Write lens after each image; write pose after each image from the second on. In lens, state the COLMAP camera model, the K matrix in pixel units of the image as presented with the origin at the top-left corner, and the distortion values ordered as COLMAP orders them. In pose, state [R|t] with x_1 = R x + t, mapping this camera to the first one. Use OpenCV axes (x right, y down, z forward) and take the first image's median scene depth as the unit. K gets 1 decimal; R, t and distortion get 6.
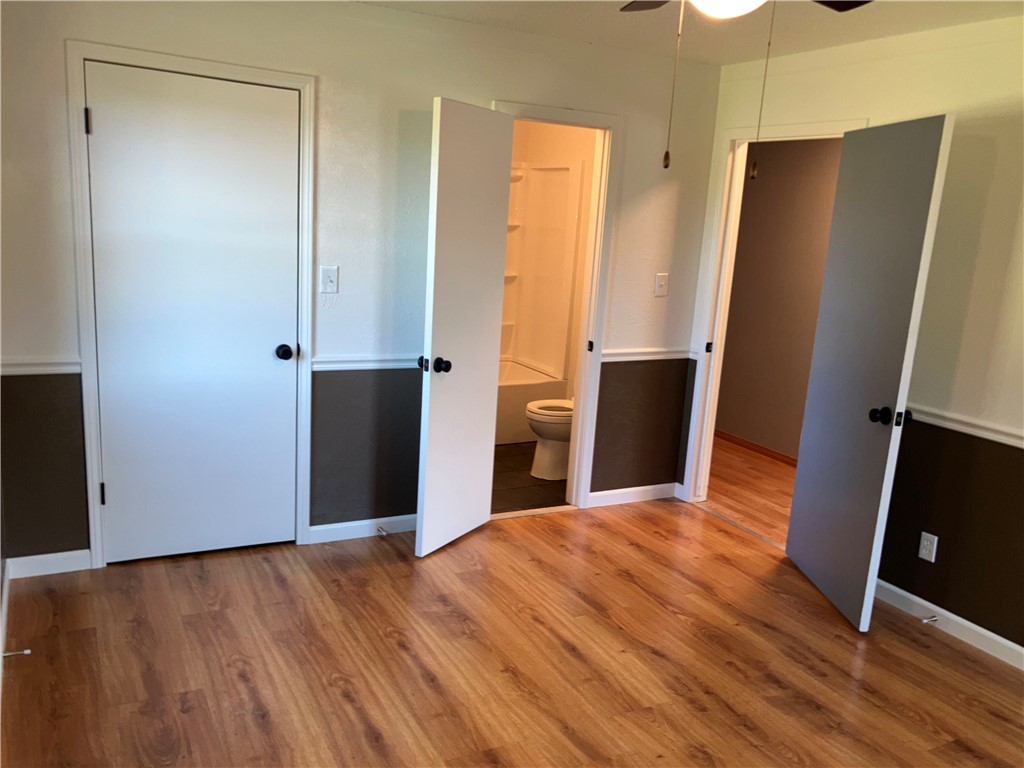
lens RADIAL K [[856.4, 0, 511.5], [0, 856.4, 385.8], [0, 0, 1]] dist [-0.000810, -0.011766]
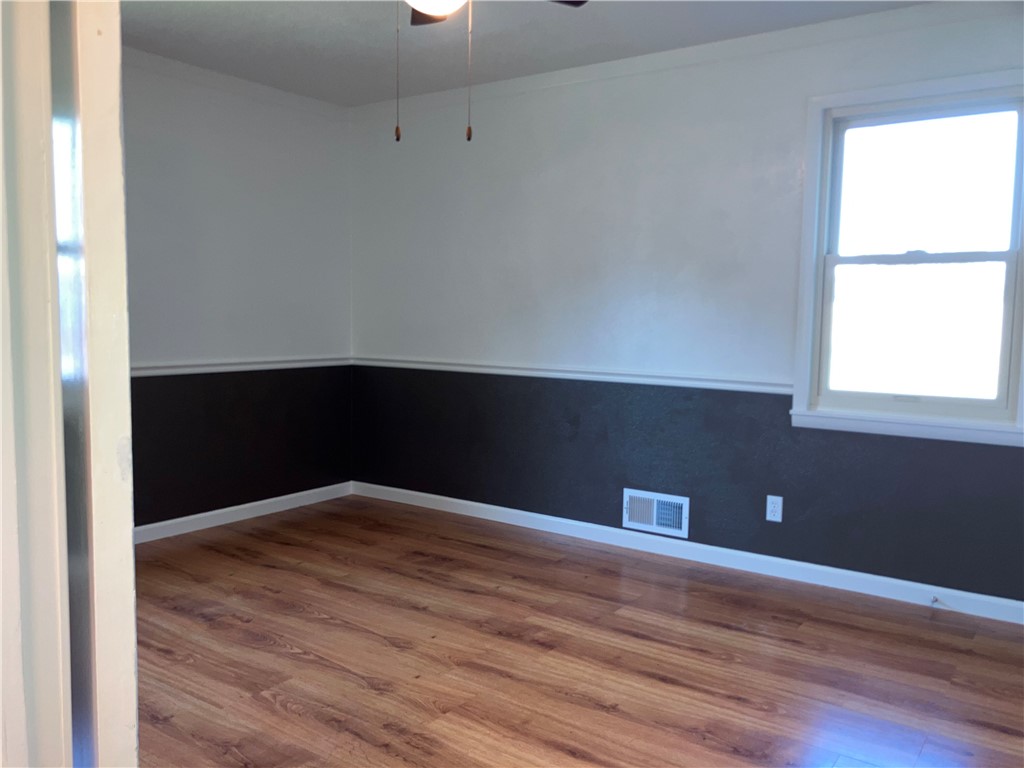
lens RADIAL K [[856.4, 0, 510.9], [0, 856.4, 384.1], [0, 0, 1]] dist [-0.000810, -0.011766]
pose [[-0.891401, -0.034521, -0.451899, 0.515984], [-0.159049, 0.957507, 0.240591, -0.180406], [0.424391, 0.286337, -0.859013, 1.697887]]
